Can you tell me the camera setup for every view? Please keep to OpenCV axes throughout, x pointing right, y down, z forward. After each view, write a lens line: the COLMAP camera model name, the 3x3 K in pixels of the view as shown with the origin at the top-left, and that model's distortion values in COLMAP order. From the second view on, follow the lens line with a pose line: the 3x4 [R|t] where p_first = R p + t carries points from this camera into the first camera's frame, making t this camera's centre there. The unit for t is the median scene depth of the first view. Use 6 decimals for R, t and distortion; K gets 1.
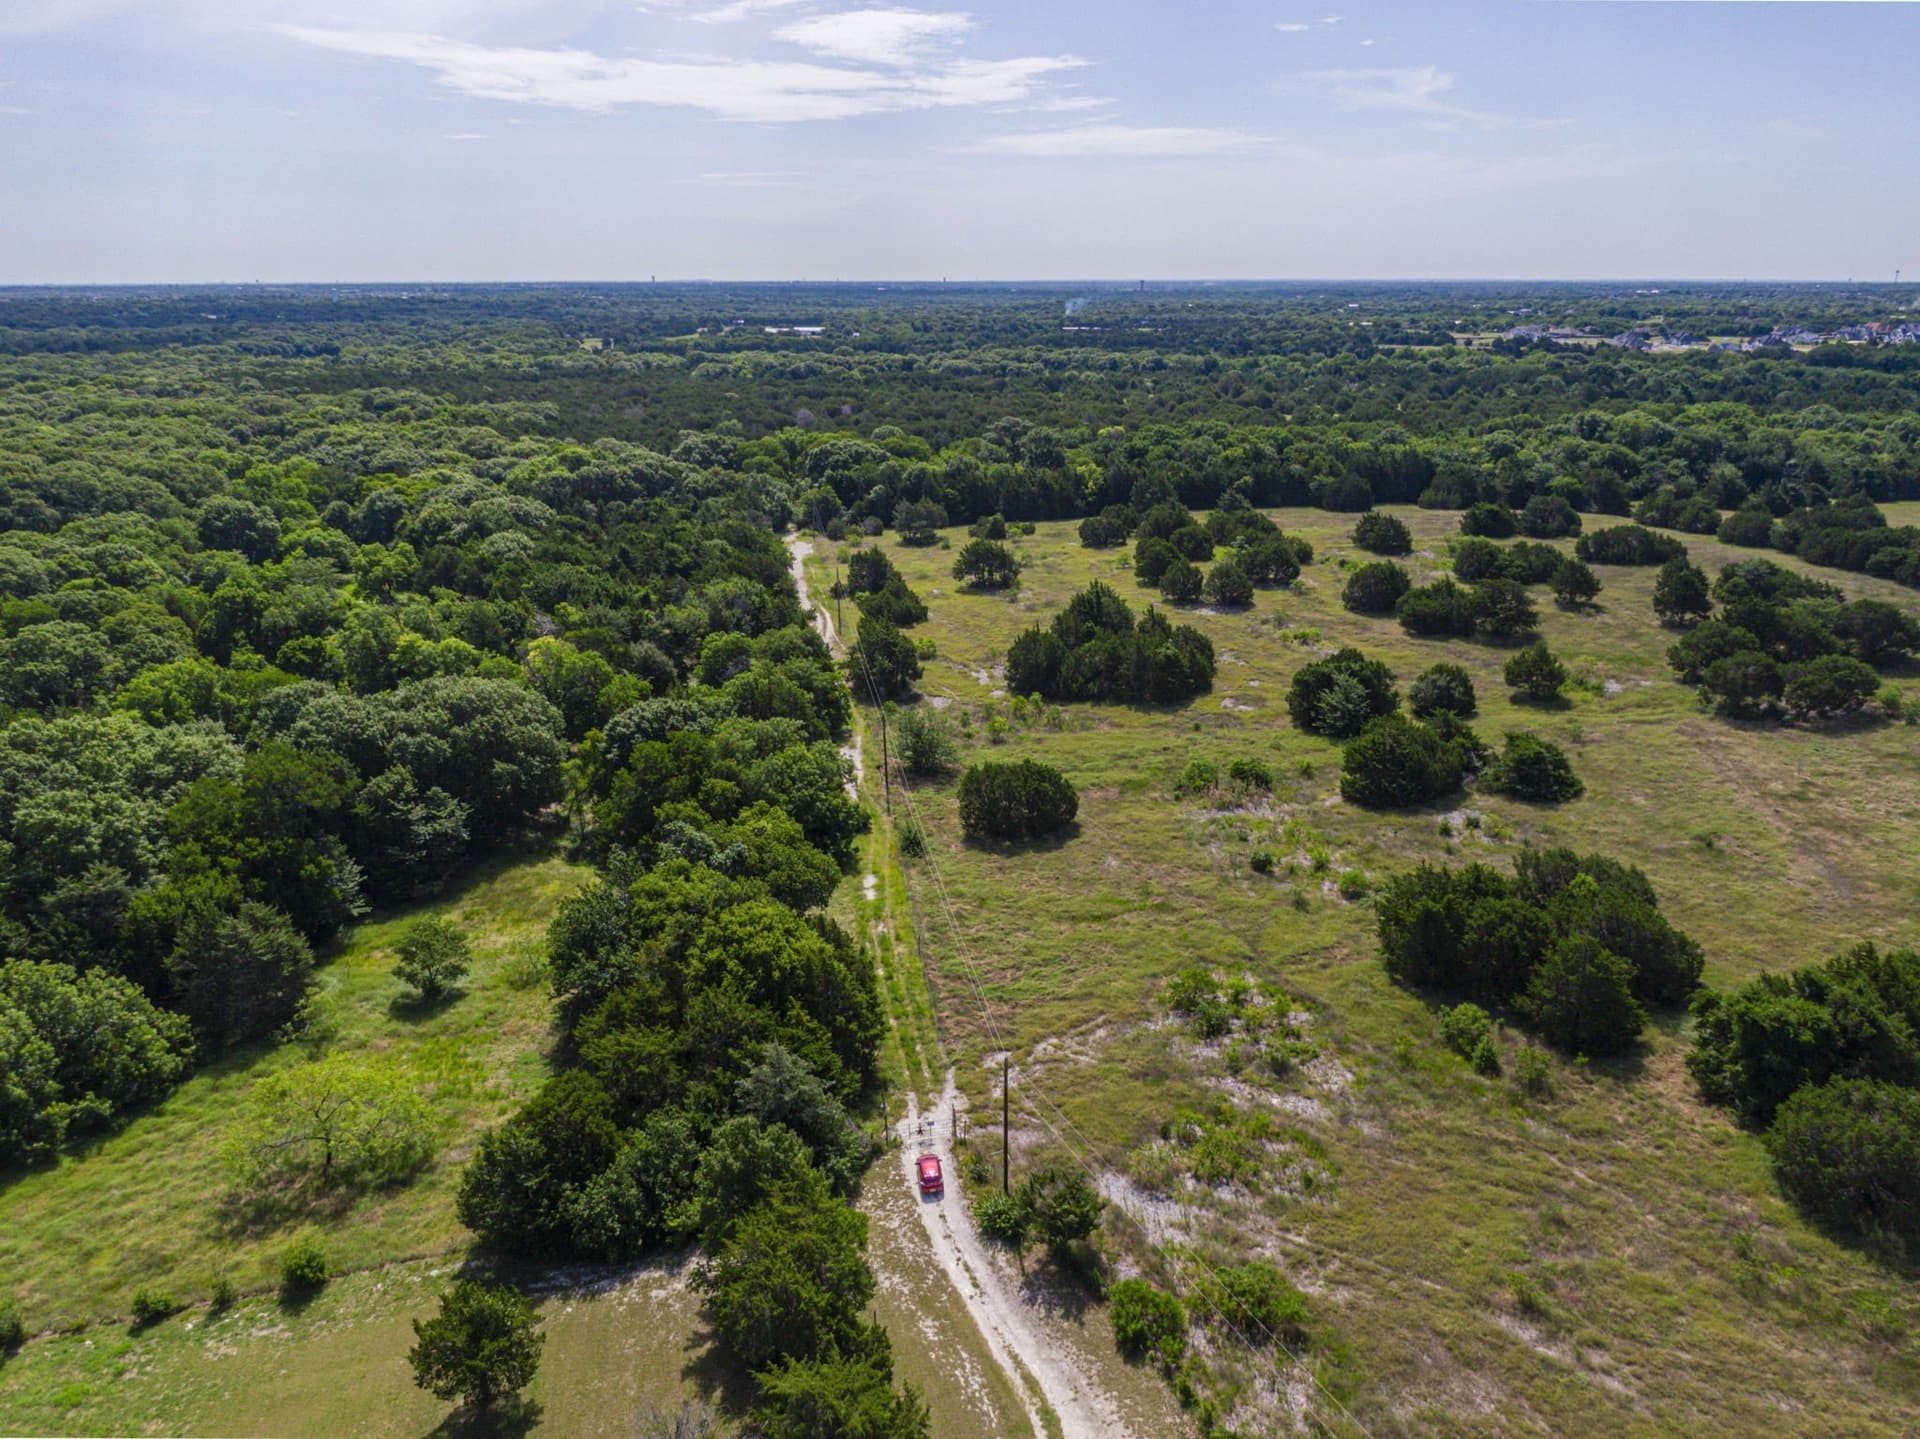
lens RADIAL K [[1402.9, 0, 958.2], [0, 1402.9, 722.8], [0, 0, 1]] dist [0.039759, -0.067115]
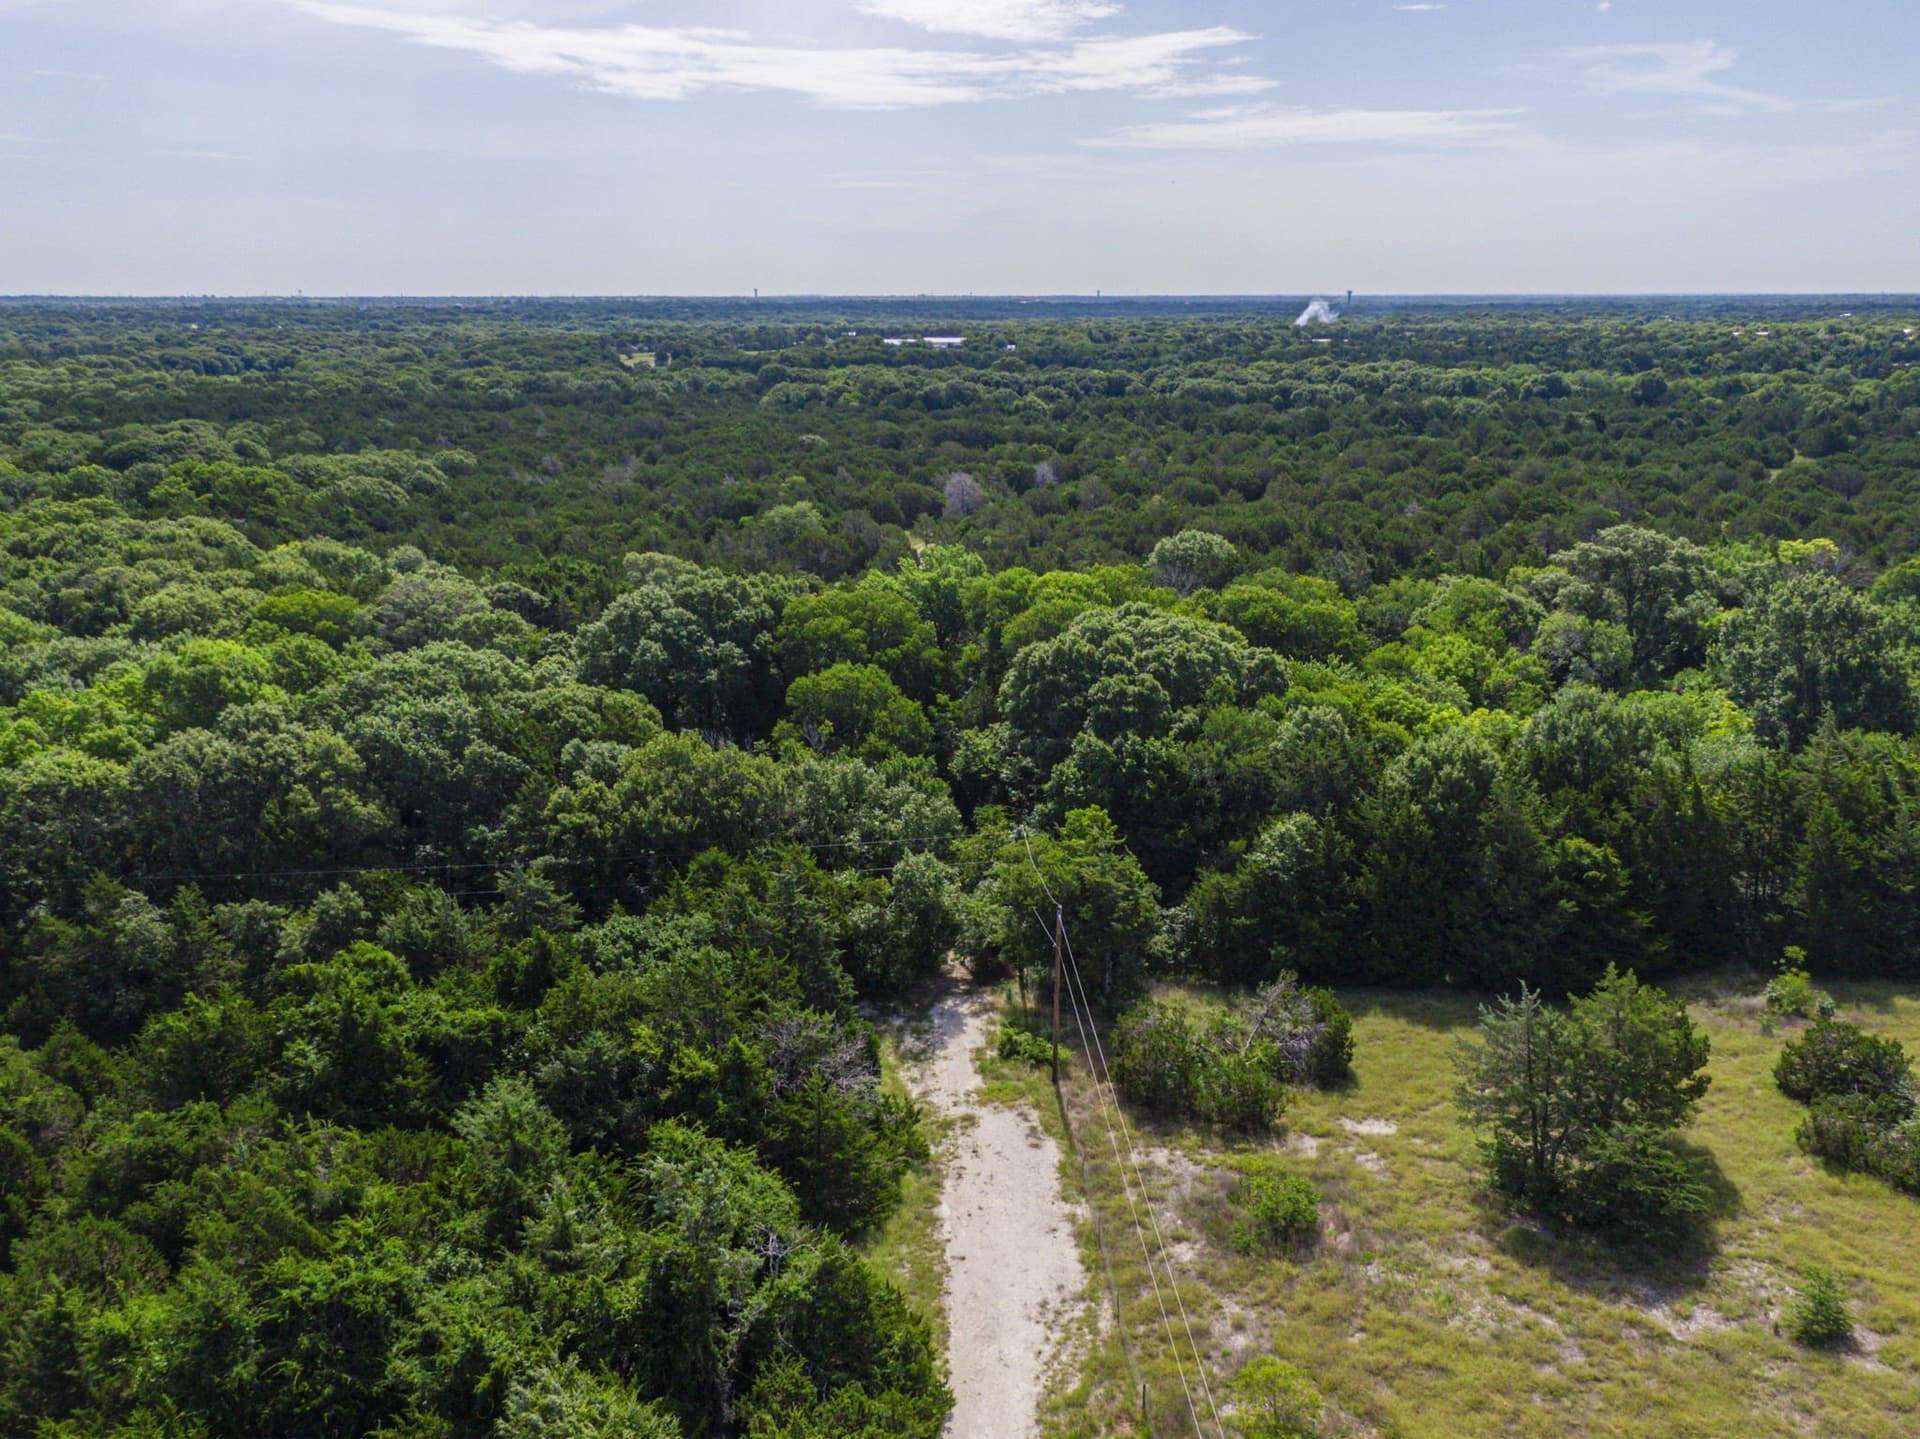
lens RADIAL K [[1402.9, 0, 958.2], [0, 1402.9, 722.8], [0, 0, 1]] dist [0.039759, -0.067115]
pose [[0.996733, 0.024177, -0.077058, -0.054326], [-0.025791, 0.999467, -0.020011, -0.098837], [0.076533, 0.021933, 0.996826, 0.405417]]
